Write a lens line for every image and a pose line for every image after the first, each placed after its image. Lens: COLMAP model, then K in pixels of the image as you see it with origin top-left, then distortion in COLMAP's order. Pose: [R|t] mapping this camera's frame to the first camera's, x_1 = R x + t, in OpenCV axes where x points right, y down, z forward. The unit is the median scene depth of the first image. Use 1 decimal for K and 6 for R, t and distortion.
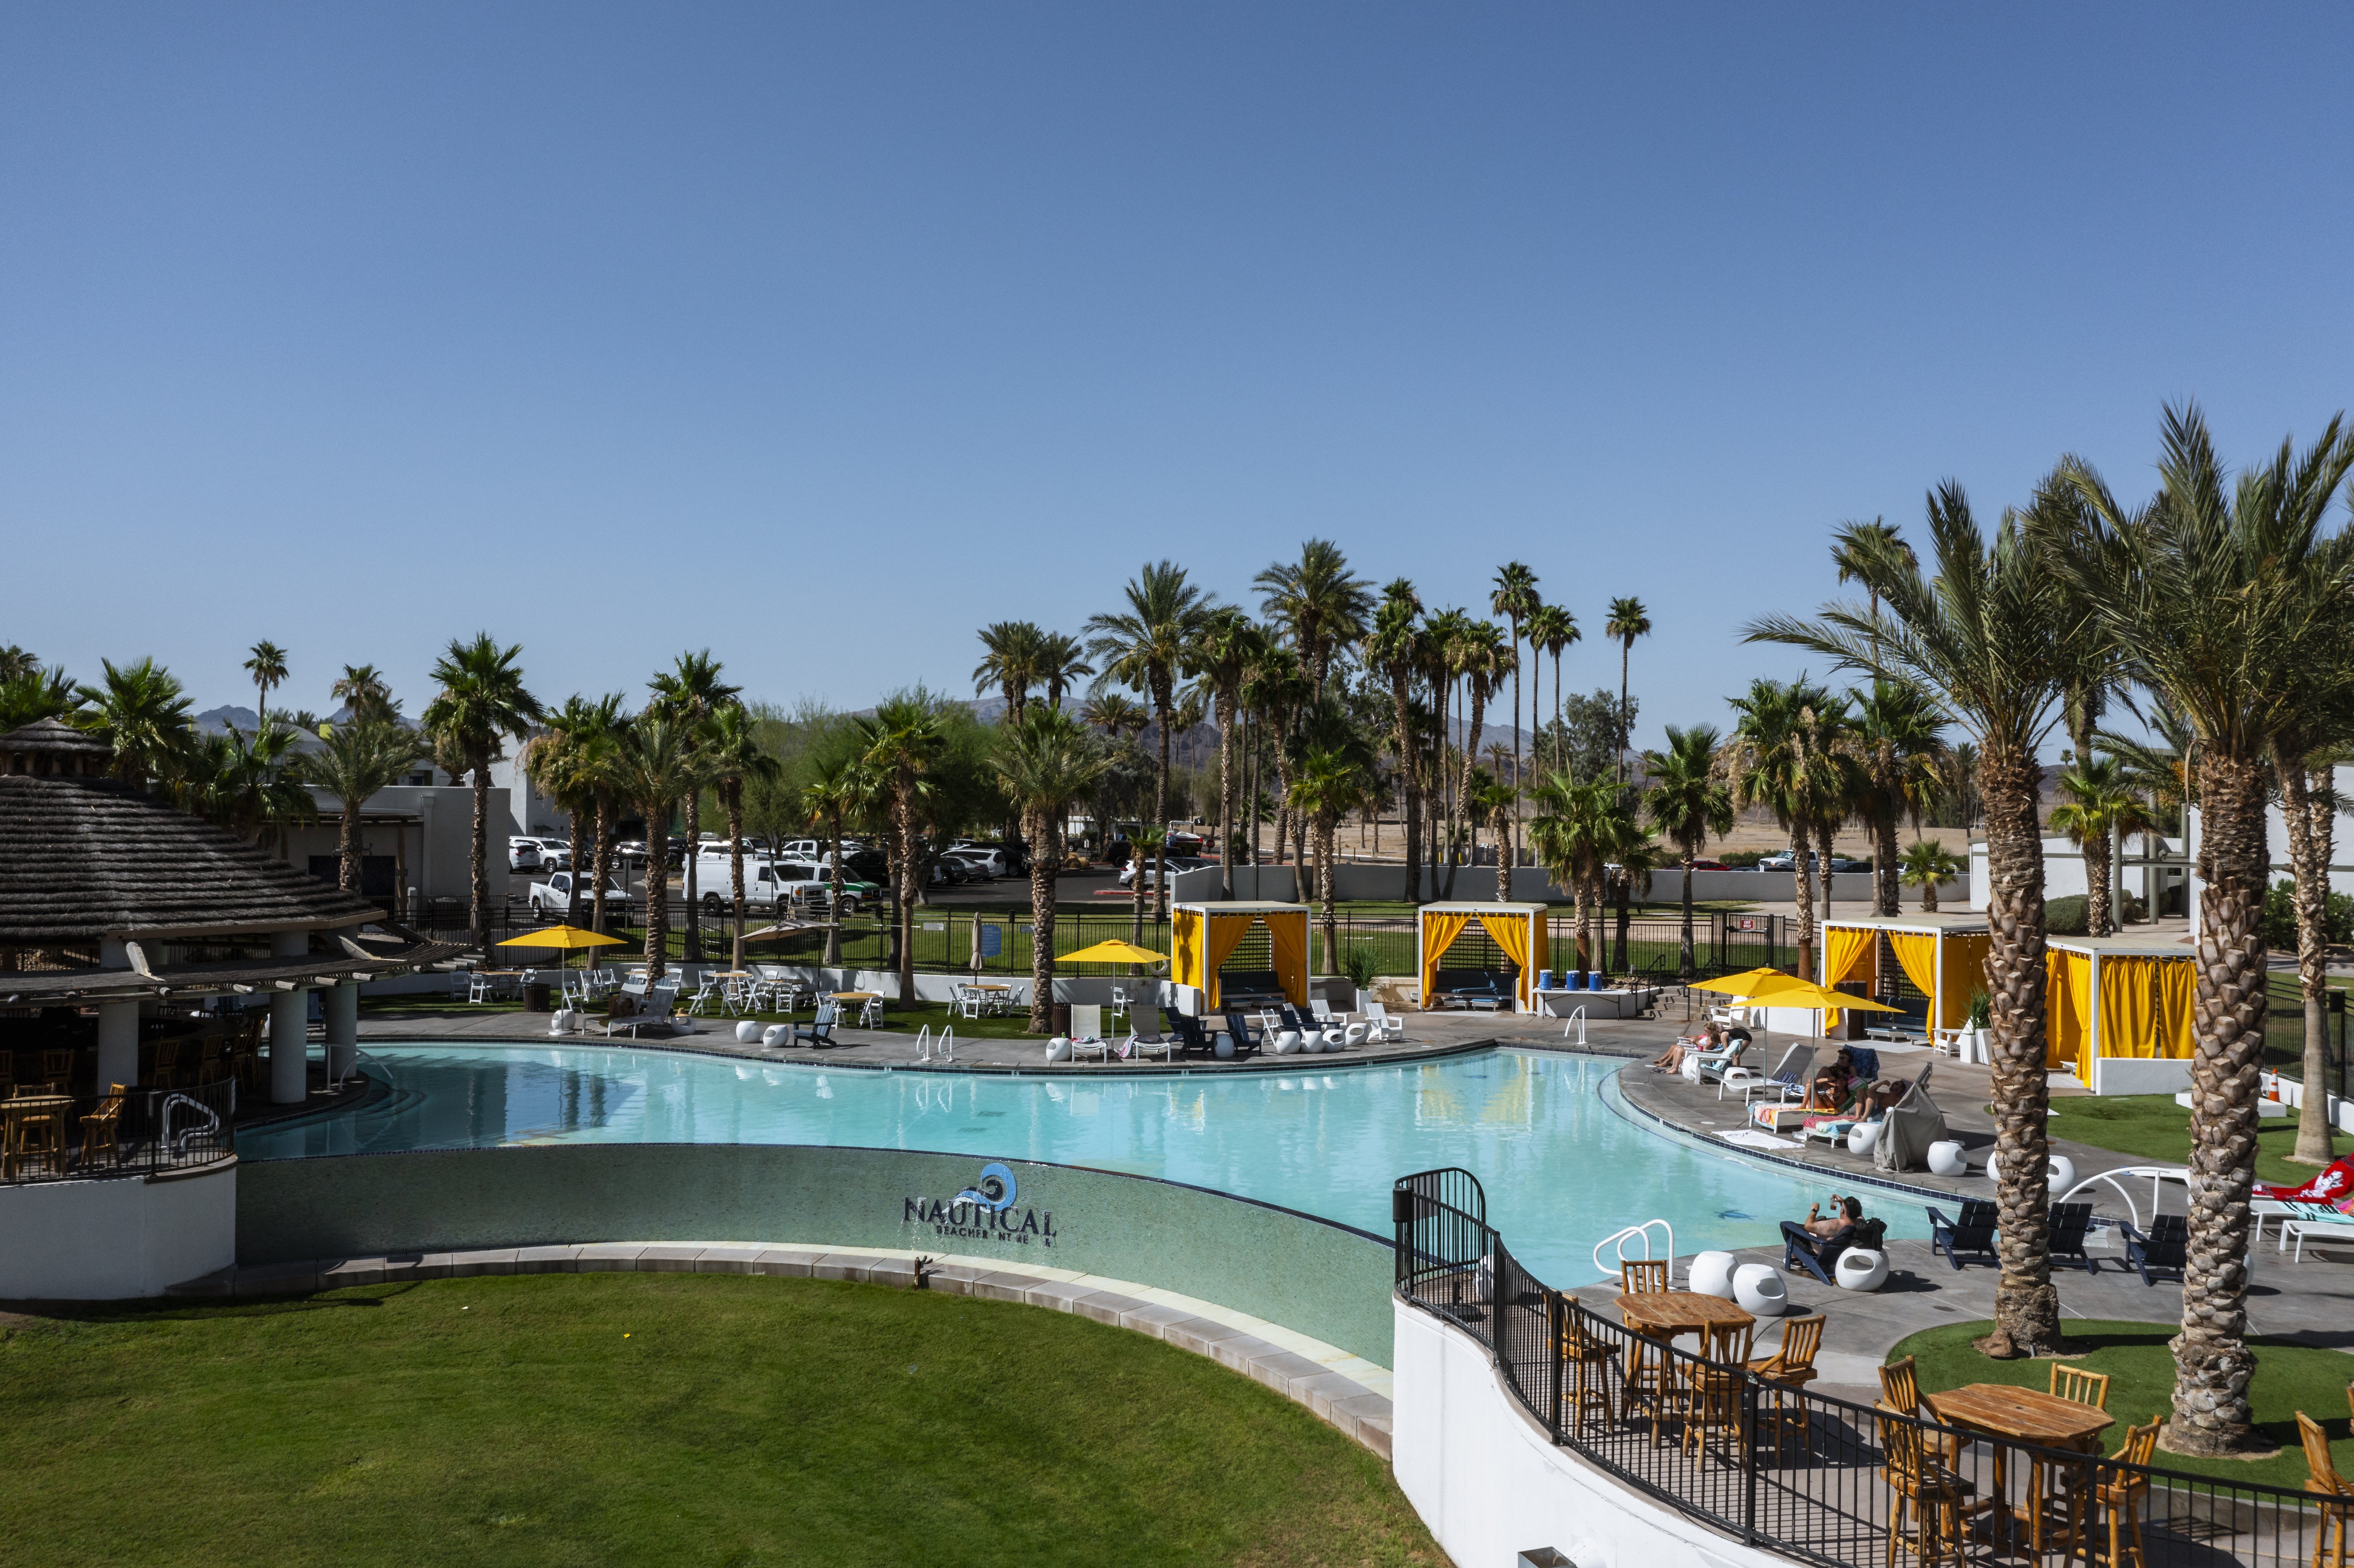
lens RADIAL K [[1843.4, 0, 1177.0], [0, 1843.4, 784.0], [0, 0, 1]] dist [-0.024899, 0.019594]
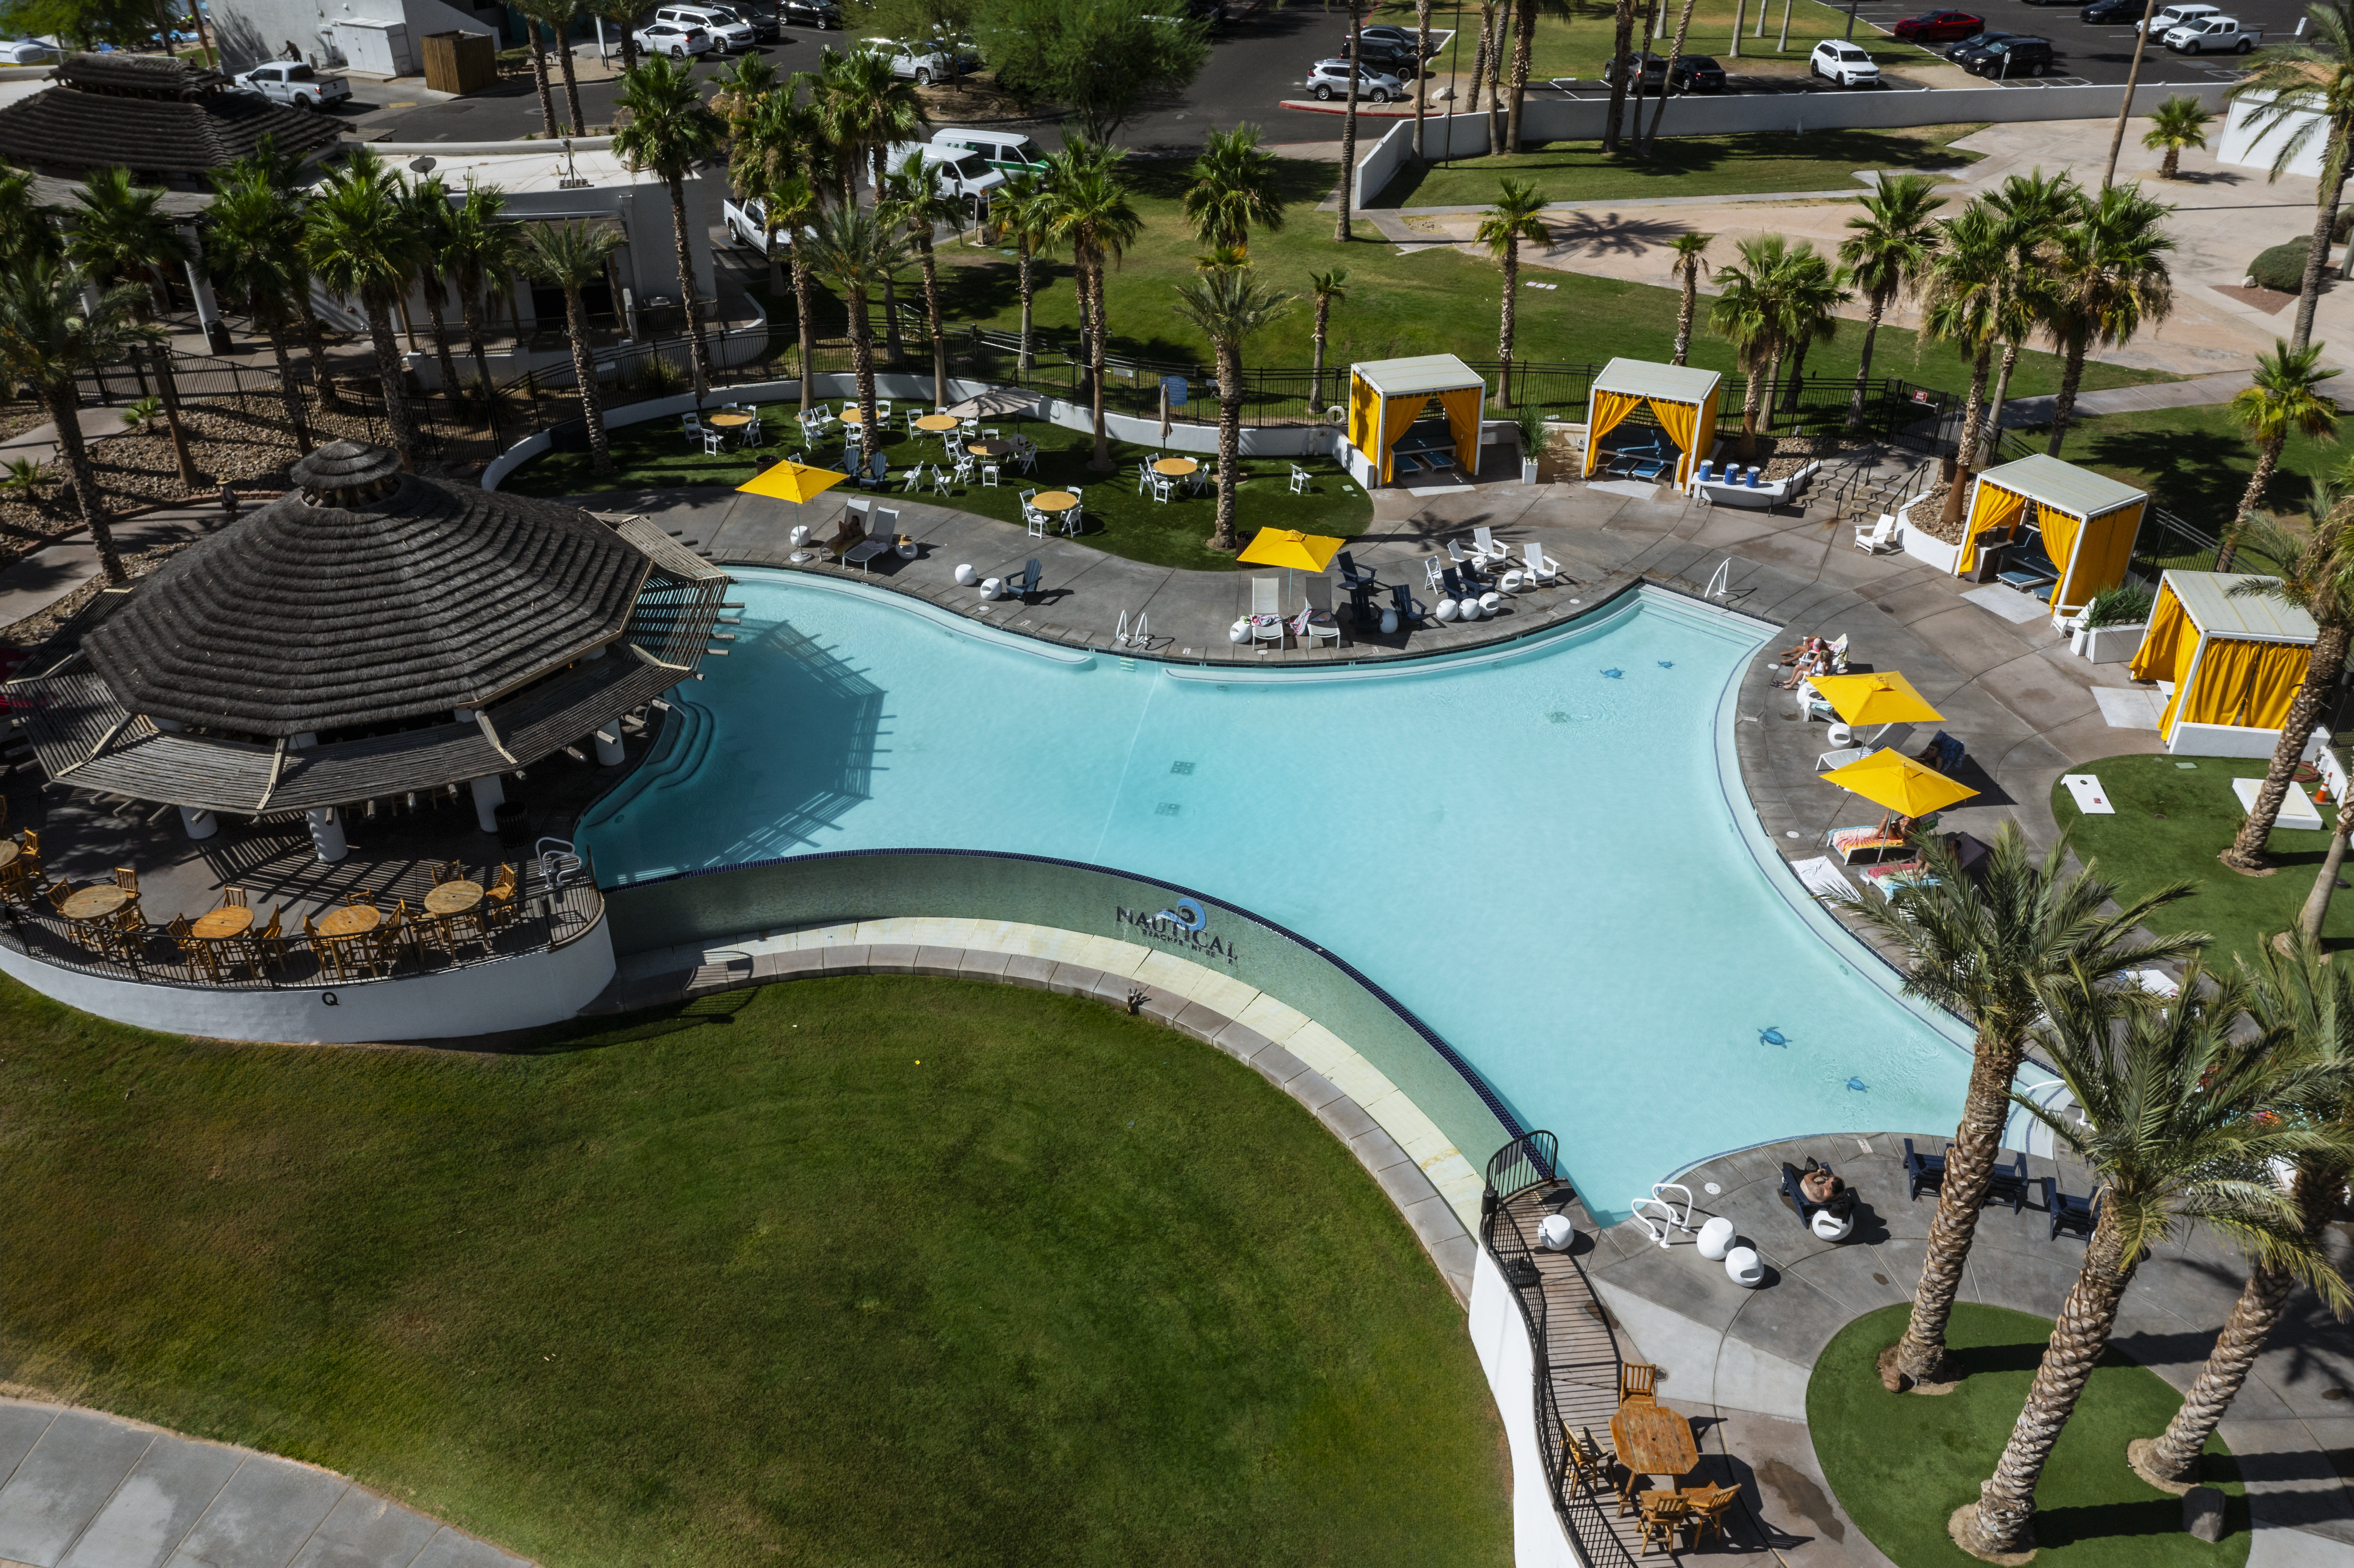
lens RADIAL K [[1843.4, 0, 1177.0], [0, 1843.4, 784.0], [0, 0, 1]] dist [-0.024899, 0.019594]
pose [[0.995437, 0.043300, -0.085036, -0.004009], [0.009045, 0.844298, 0.535798, -0.524548], [0.094996, -0.534122, 0.840053, -0.005437]]
